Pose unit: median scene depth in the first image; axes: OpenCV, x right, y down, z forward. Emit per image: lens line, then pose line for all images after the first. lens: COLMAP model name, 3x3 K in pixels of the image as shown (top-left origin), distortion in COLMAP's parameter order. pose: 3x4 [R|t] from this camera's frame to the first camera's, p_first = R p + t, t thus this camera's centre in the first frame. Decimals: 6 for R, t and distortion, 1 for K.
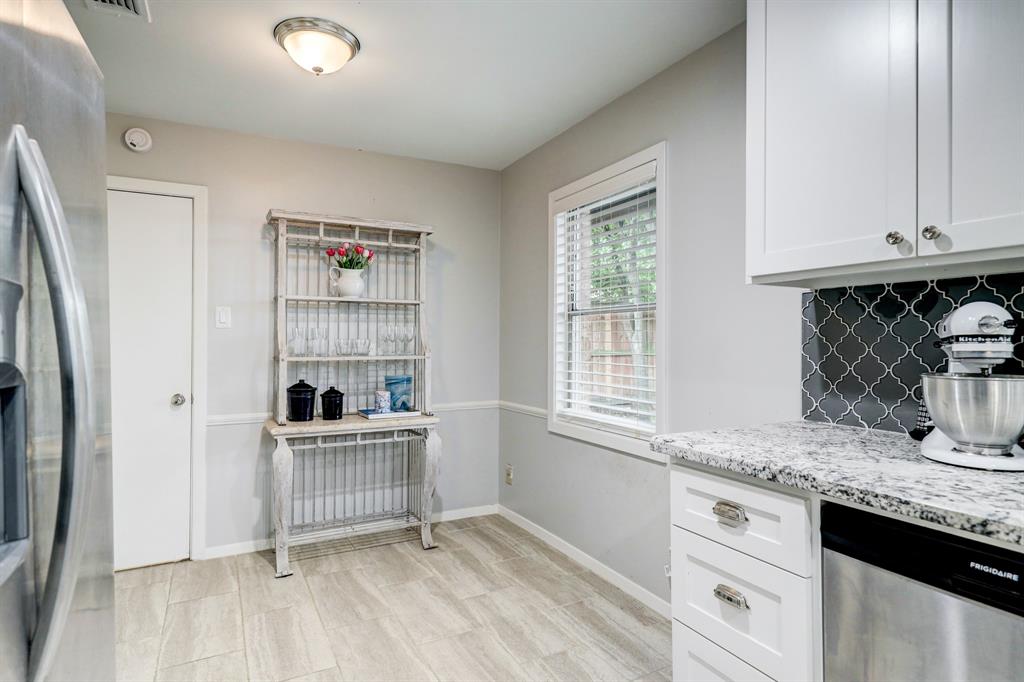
lens RADIAL K [[571.2, 0, 517.4], [0, 571.2, 337.5], [0, 0, 1]] dist [0.000711, -0.000723]
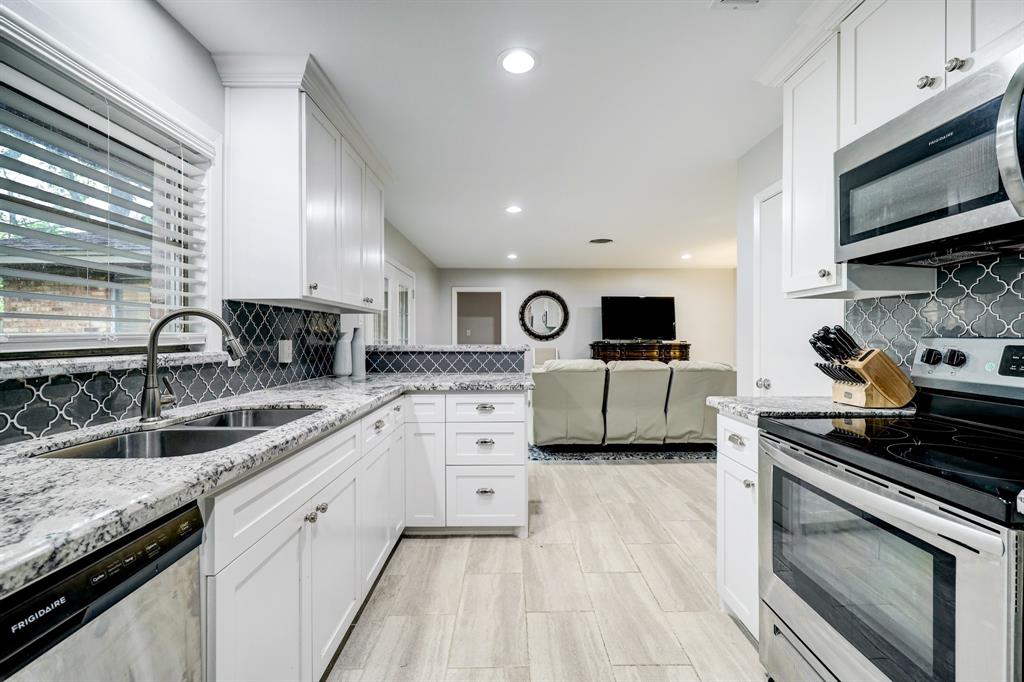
lens RADIAL K [[409.8, 0, 509.2], [0, 409.8, 337.4], [0, 0, 1]] dist [-0.003138, 0.000572]
pose [[-0.881077, -0.000193, 0.472973, -0.016564], [0.000579, 0.999999, 0.001486, 0.000375], [-0.472973, 0.001584, -0.881076, 0.324655]]
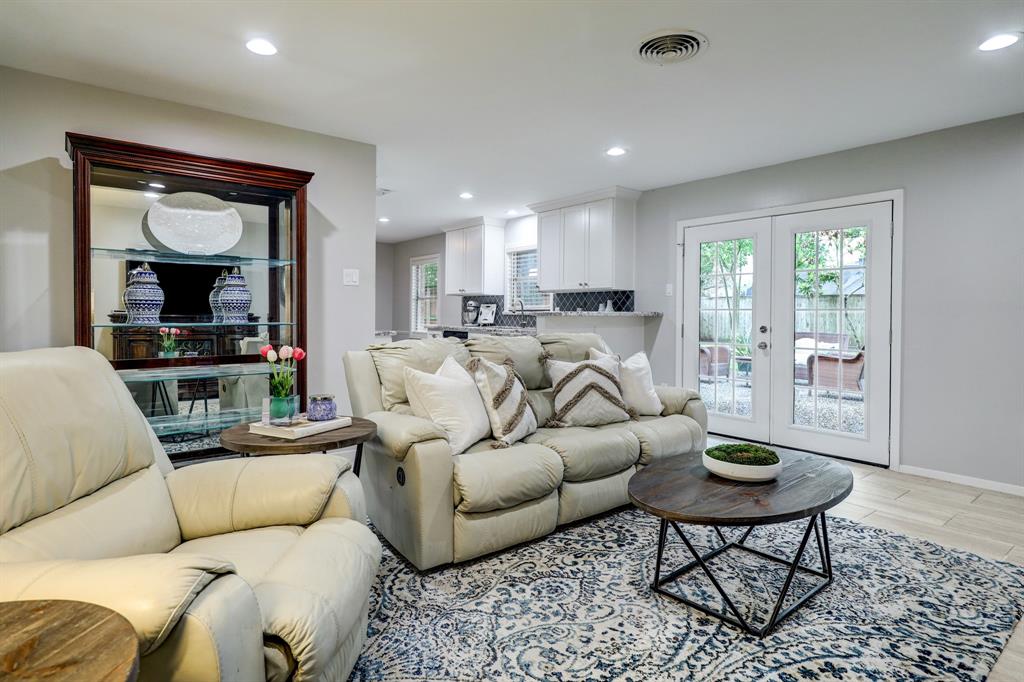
lens RADIAL K [[542.8, 0, 508.6], [0, 542.8, 321.4], [0, 0, 1]] dist [0.002366, -0.002022]
pose [[0.981452, 0.003561, 0.191673, 0.018580], [-0.007593, 0.999765, 0.020302, 0.015156], [-0.191555, -0.021381, 0.981249, -1.936708]]
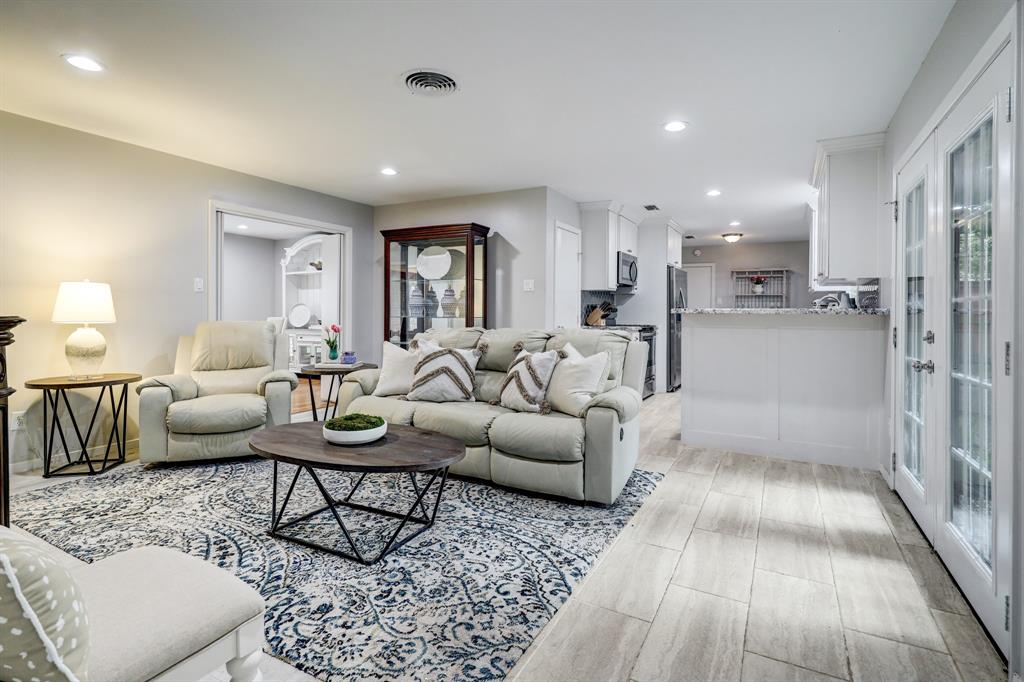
lens RADIAL K [[488.9, 0, 533.3], [0, 488.9, 317.7], [0, 0, 1]] dist [-0.000140, 0.000779]
pose [[0.586428, 0.014445, -0.809872, 1.162450], [-0.003385, 0.999876, 0.015382, 0.020827], [0.809994, -0.006279, 0.586405, -1.555228]]
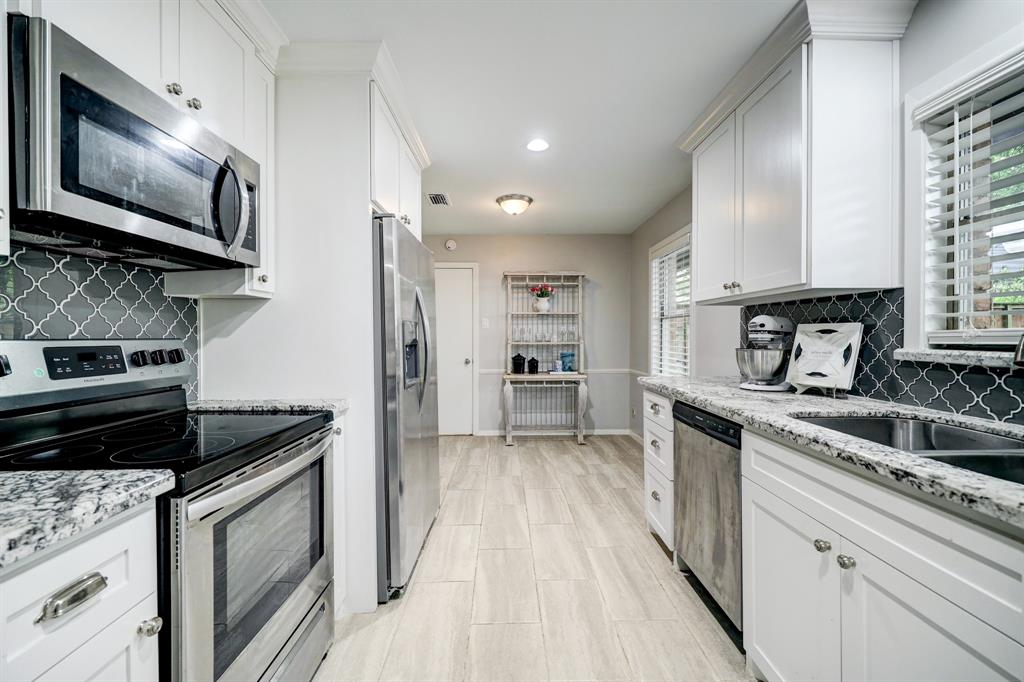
lens RADIAL K [[409.8, 0, 505.9], [0, 409.8, 336.4], [0, 0, 1]] dist [-0.003138, 0.000572]
pose [[0.888769, -0.001323, -0.458353, 0.248260], [0.006534, 0.999931, 0.009785, -0.001487], [0.458309, -0.011692, 0.888716, -0.314642]]
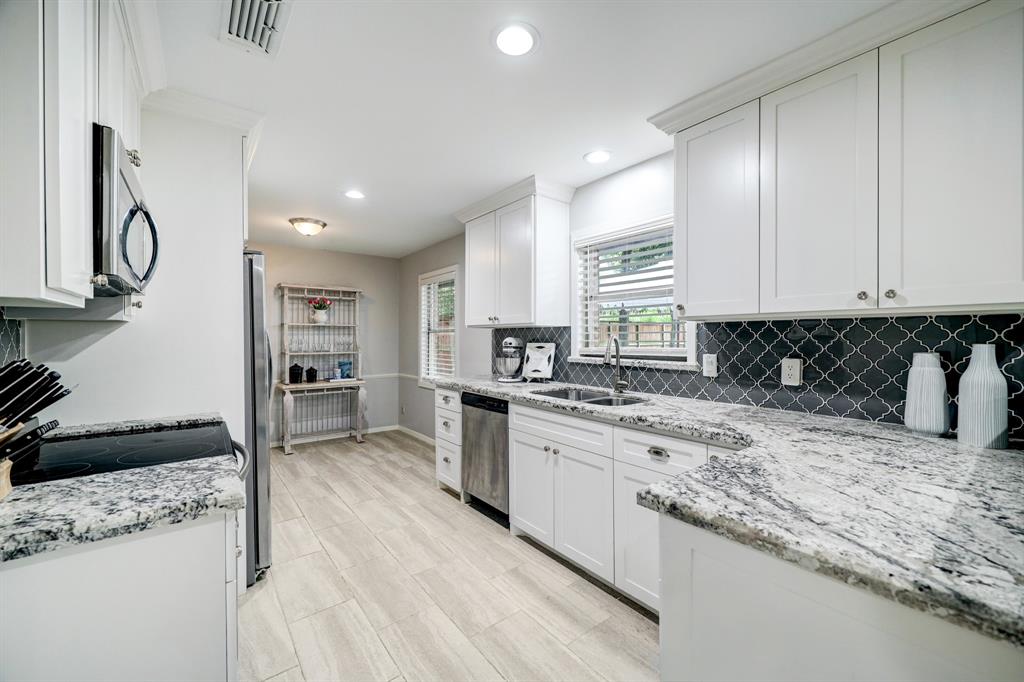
lens RADIAL K [[409.8, 0, 513.7], [0, 409.8, 338.2], [0, 0, 1]] dist [-0.003138, 0.000572]
pose [[0.984447, -0.001659, 0.175672, 0.140966], [0.000482, 0.999977, 0.006745, -0.028418], [-0.175679, -0.006555, 0.984426, -0.603025]]
